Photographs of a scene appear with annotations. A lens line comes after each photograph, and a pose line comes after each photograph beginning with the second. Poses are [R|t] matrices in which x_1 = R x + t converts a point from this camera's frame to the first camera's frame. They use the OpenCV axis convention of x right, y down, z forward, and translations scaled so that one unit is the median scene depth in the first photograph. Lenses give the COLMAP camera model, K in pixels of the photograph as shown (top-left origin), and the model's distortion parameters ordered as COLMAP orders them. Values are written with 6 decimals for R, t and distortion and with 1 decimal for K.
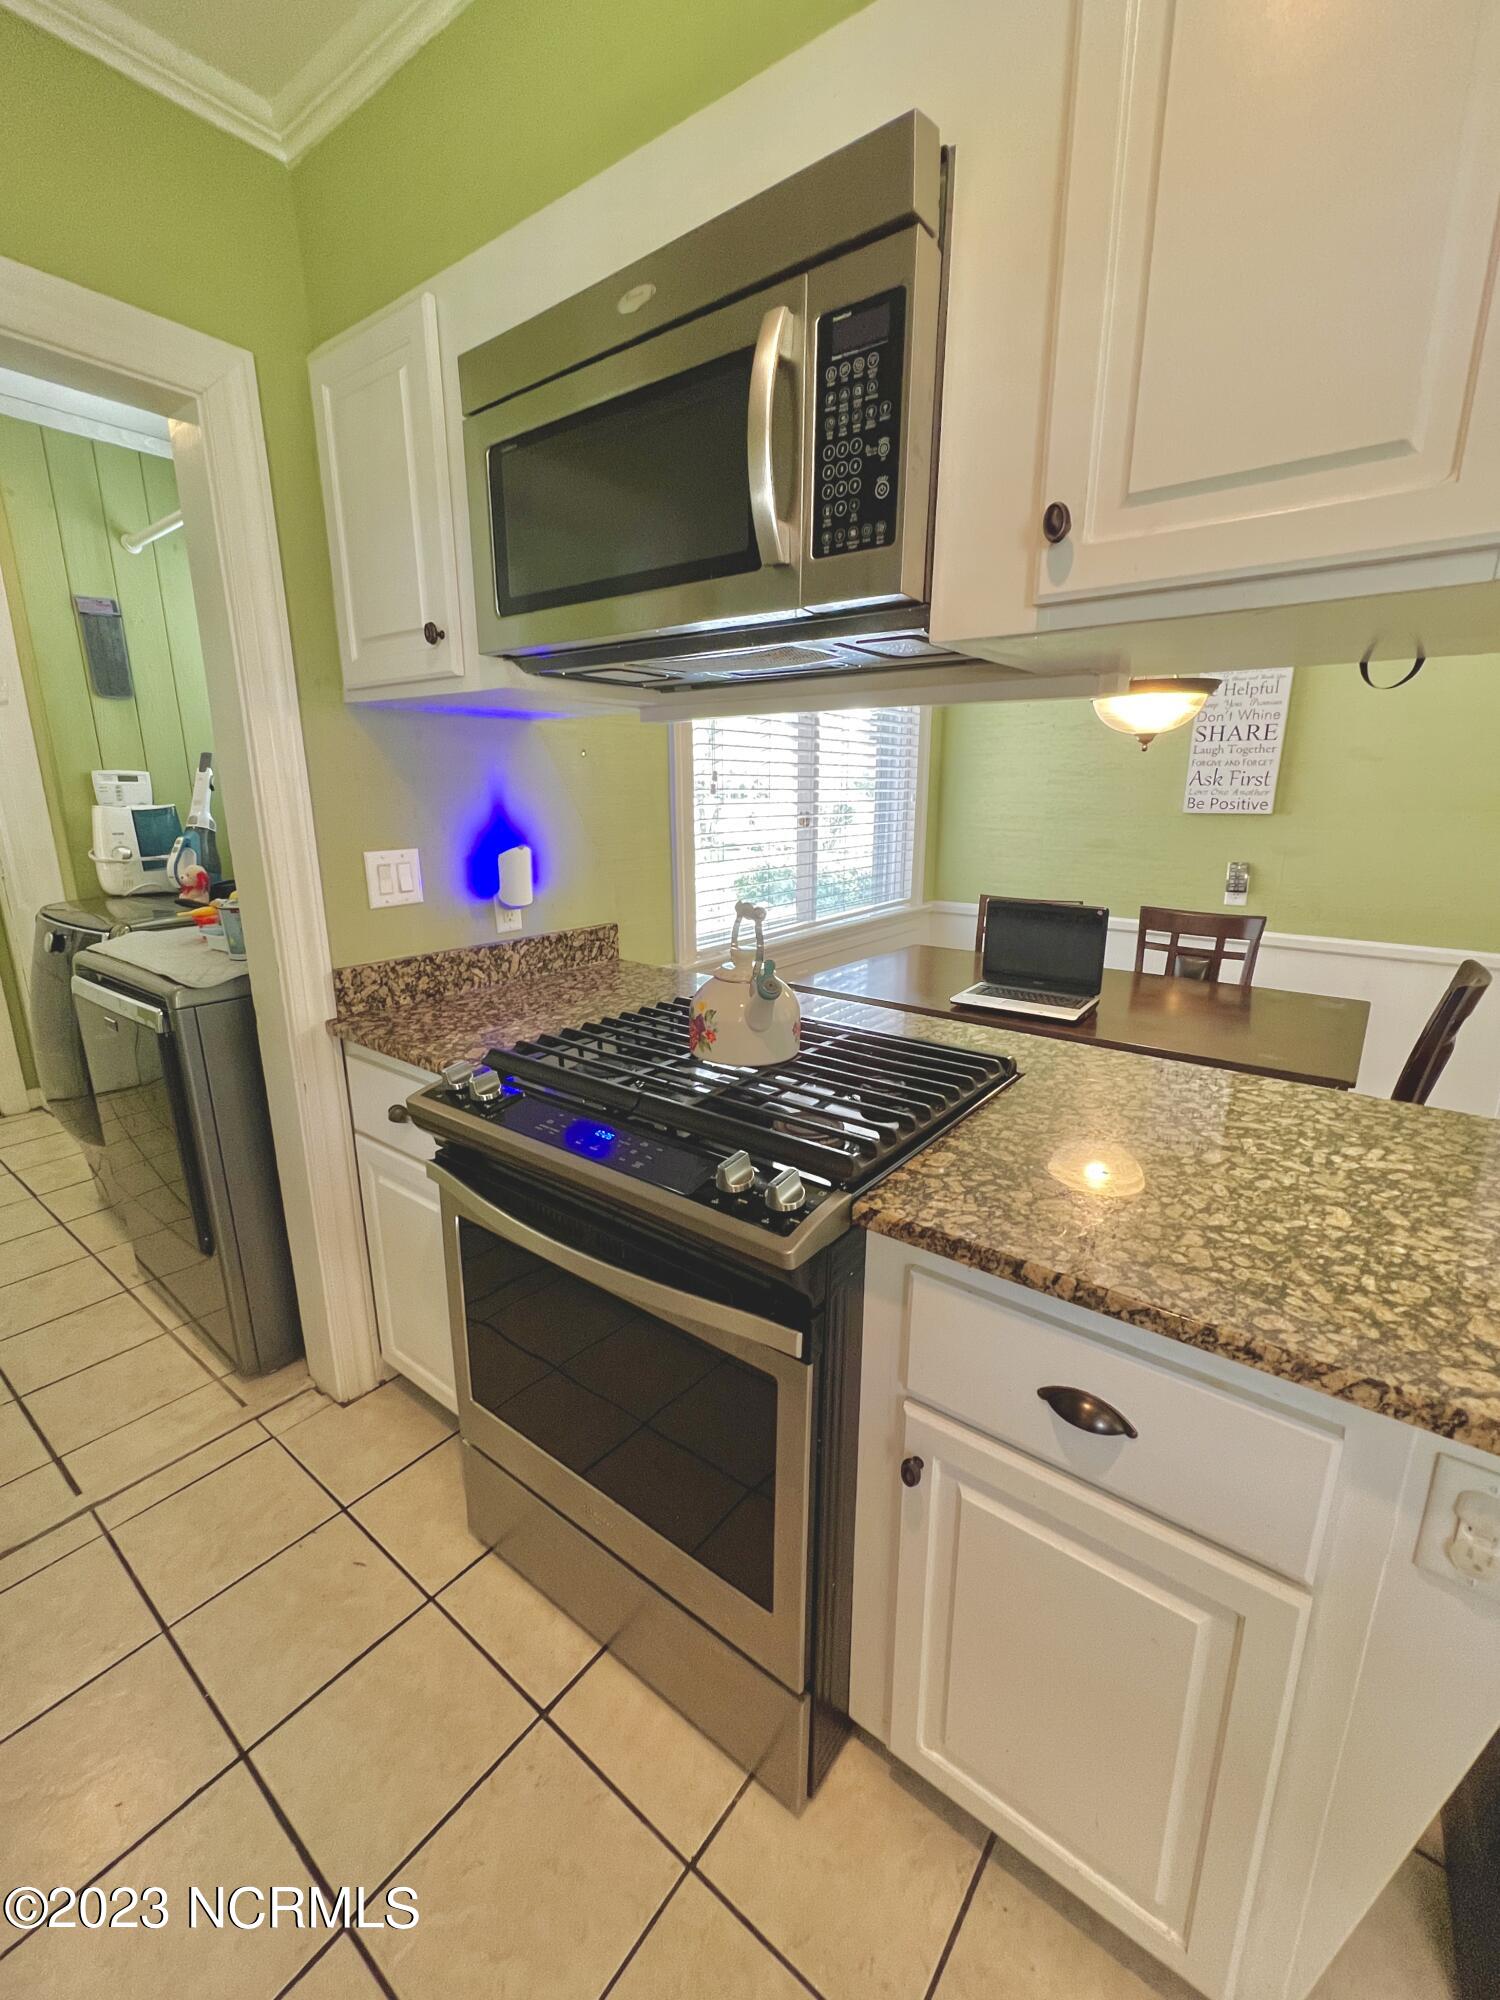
lens RADIAL K [[826.4, 0, 750.0], [0, 826.4, 1000.0], [0, 0, 1]] dist [-0.003091, 0.000390]
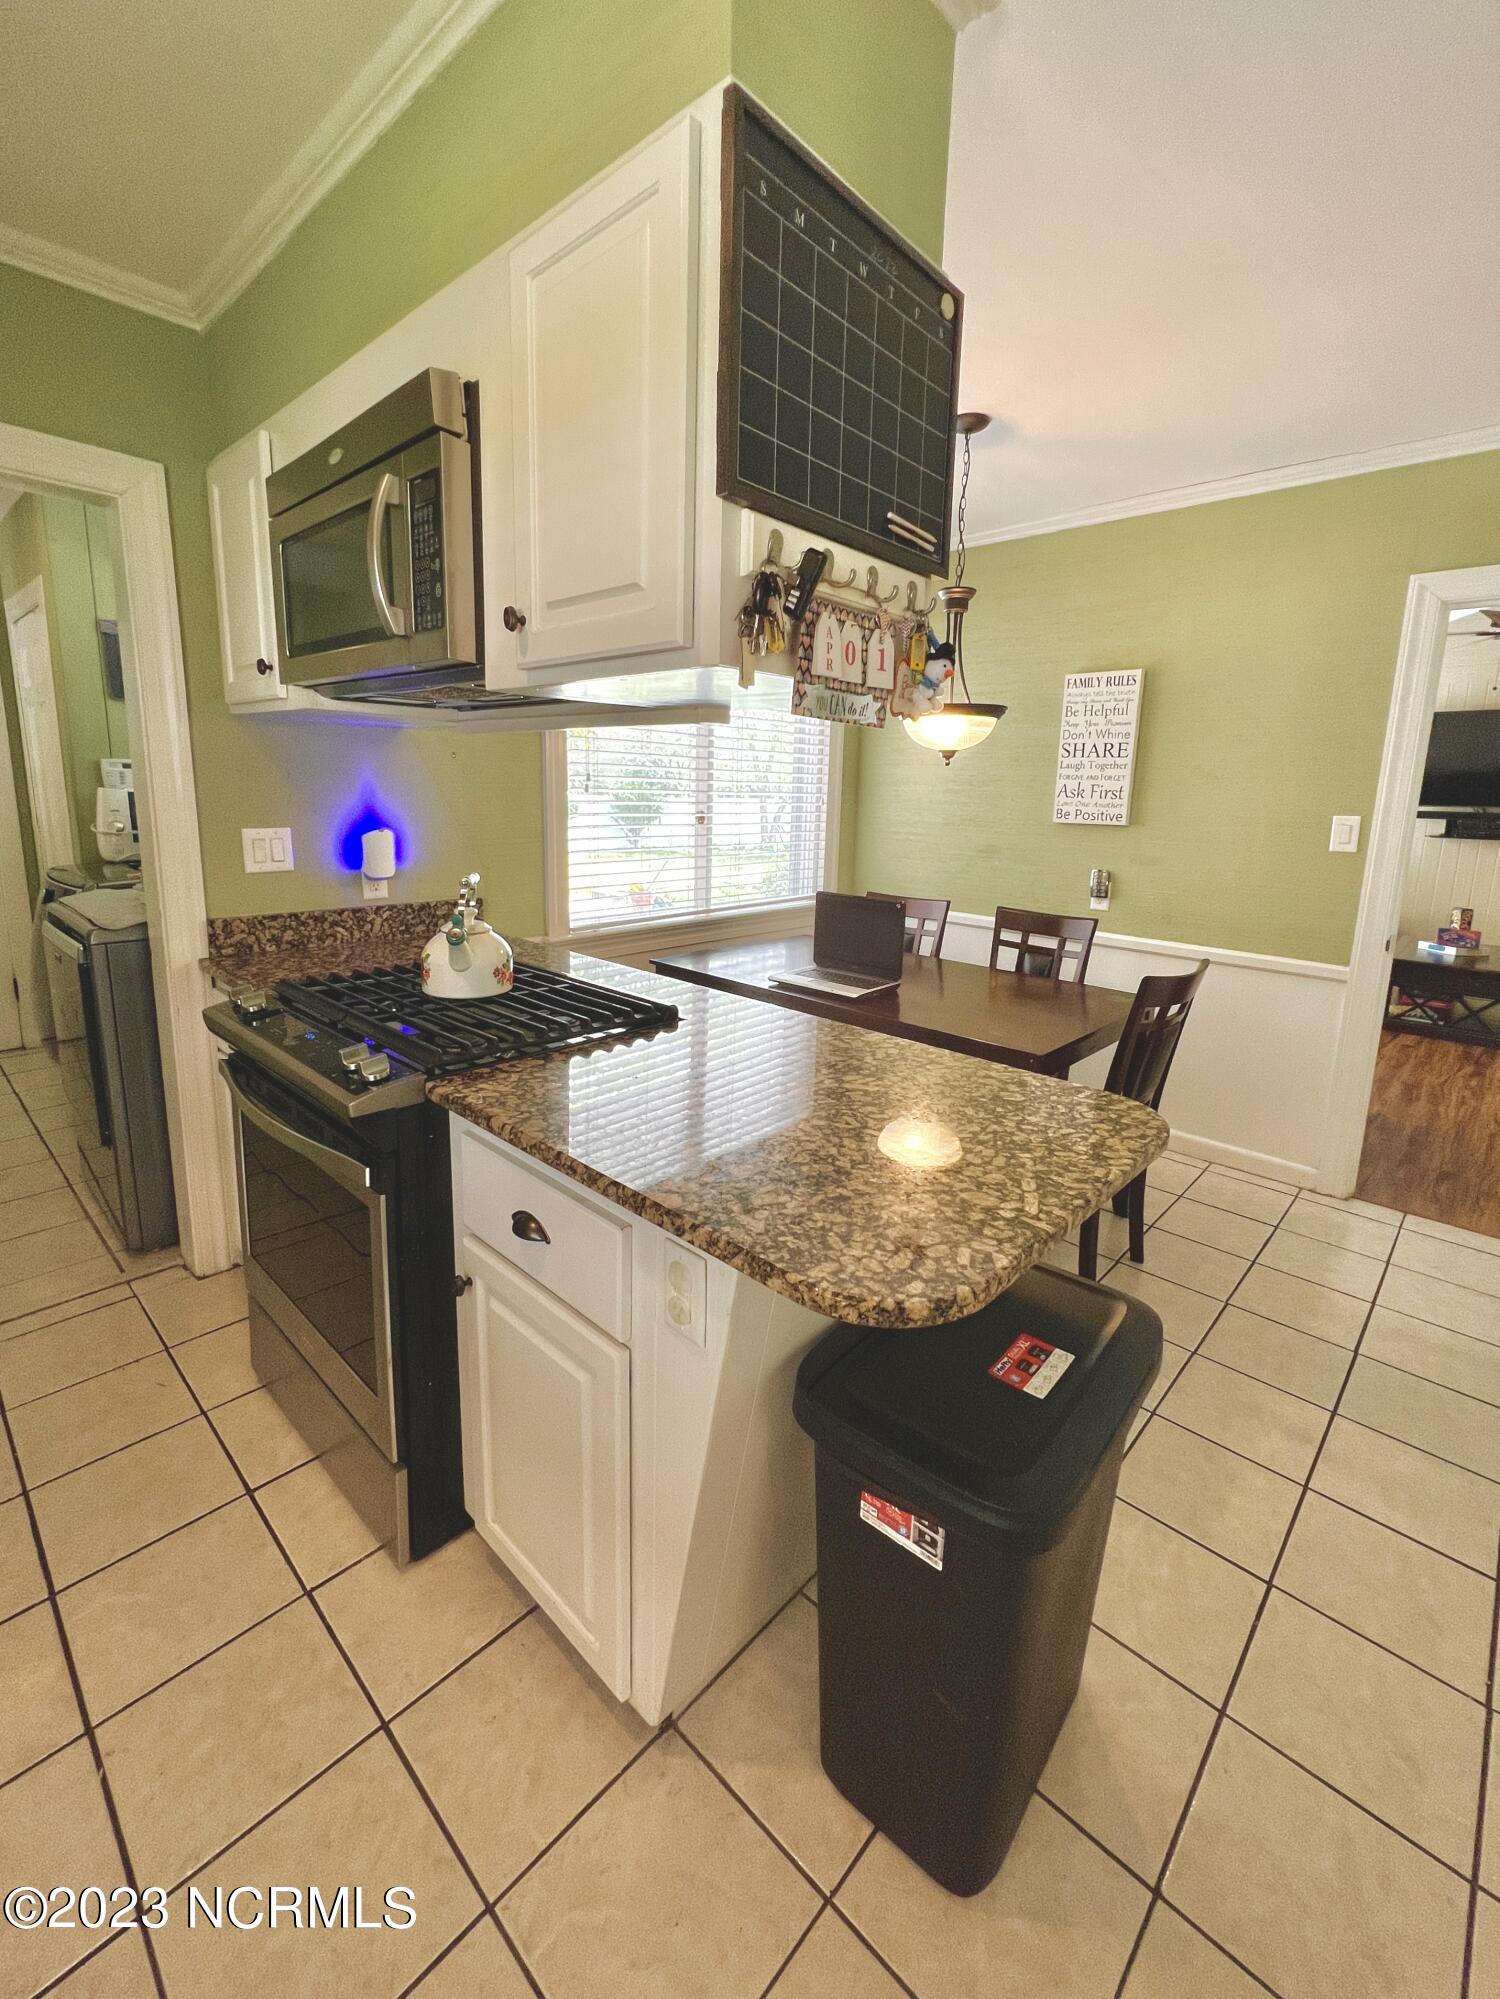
lens RADIAL K [[848.2, 0, 746.0], [0, 848.2, 950.5], [0, 0, 1]] dist [-0.003111, -0.000203]
pose [[0.994675, 0.045385, -0.092526, 0.349551], [-0.051104, 0.996865, -0.060399, 0.037851], [0.089495, 0.064805, 0.993877, -0.171855]]
